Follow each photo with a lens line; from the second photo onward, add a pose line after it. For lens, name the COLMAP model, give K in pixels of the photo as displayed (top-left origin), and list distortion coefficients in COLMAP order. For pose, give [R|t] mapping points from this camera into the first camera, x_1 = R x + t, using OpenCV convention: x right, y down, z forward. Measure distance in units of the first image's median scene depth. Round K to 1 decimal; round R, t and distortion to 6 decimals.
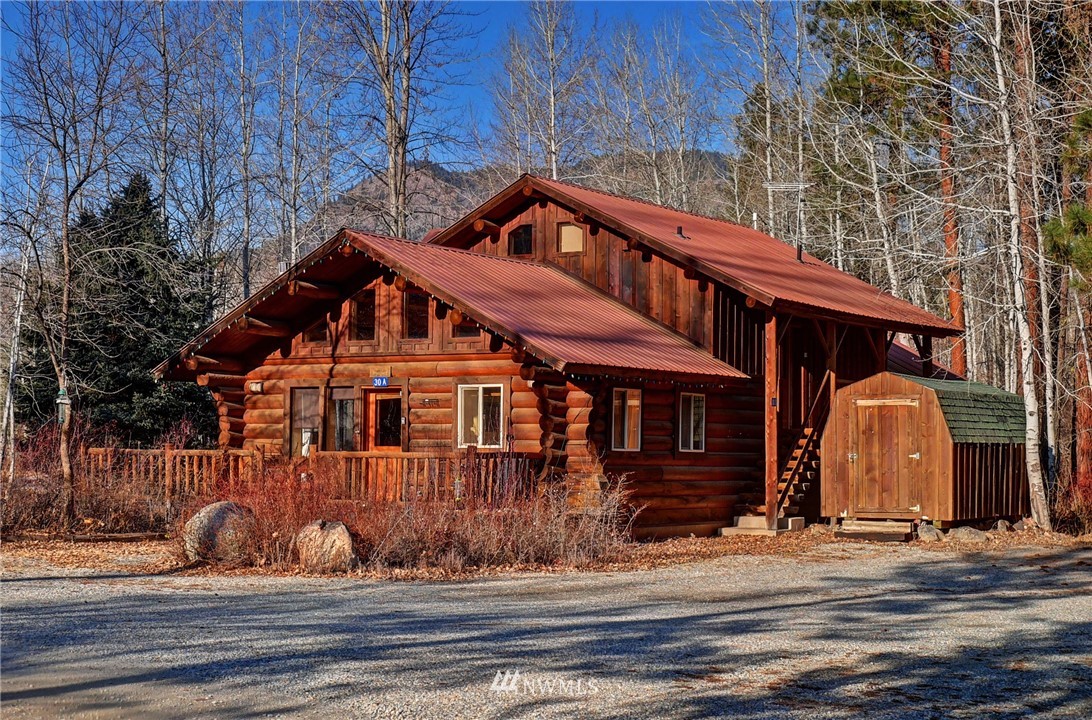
lens RADIAL K [[1874.7, 0, 547.4], [0, 1874.7, 361.7], [0, 0, 1]] dist [0.057342, 0.000000]
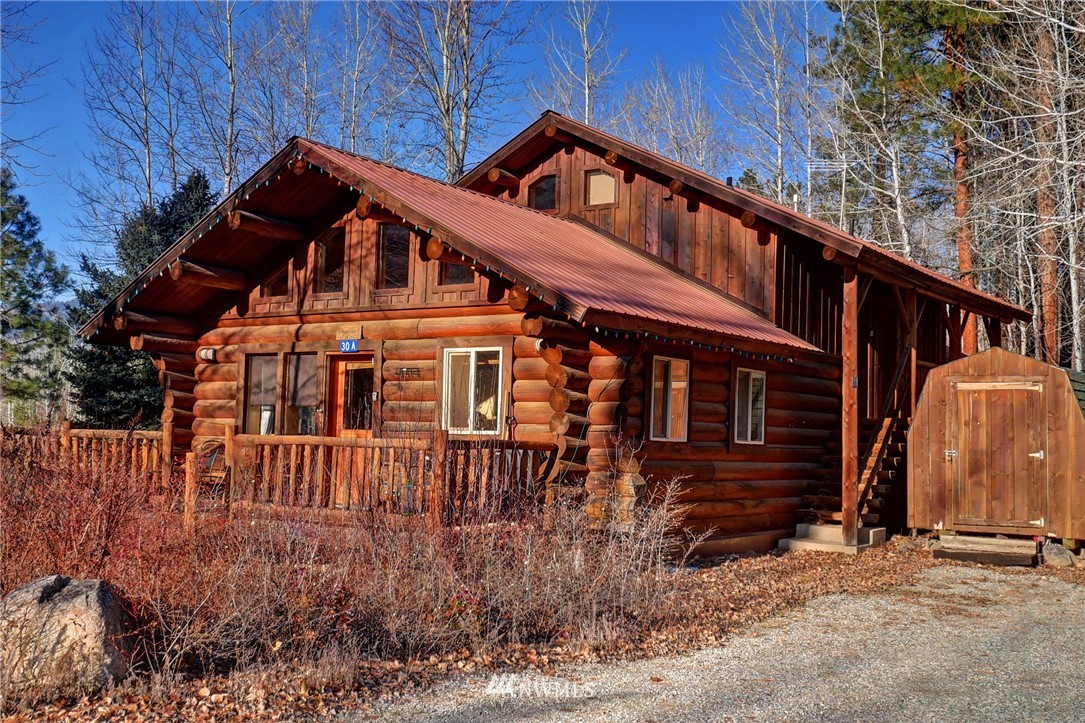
lens RADIAL K [[1297.7, 0, 545.7], [0, 1297.7, 362.2], [0, 0, 1]] dist [0.067778, 0.000000]
pose [[0.999320, 0.015923, -0.033246, 0.009060], [-0.016303, 0.999805, -0.011182, 0.021234], [0.033061, 0.011716, 0.999385, 0.449916]]
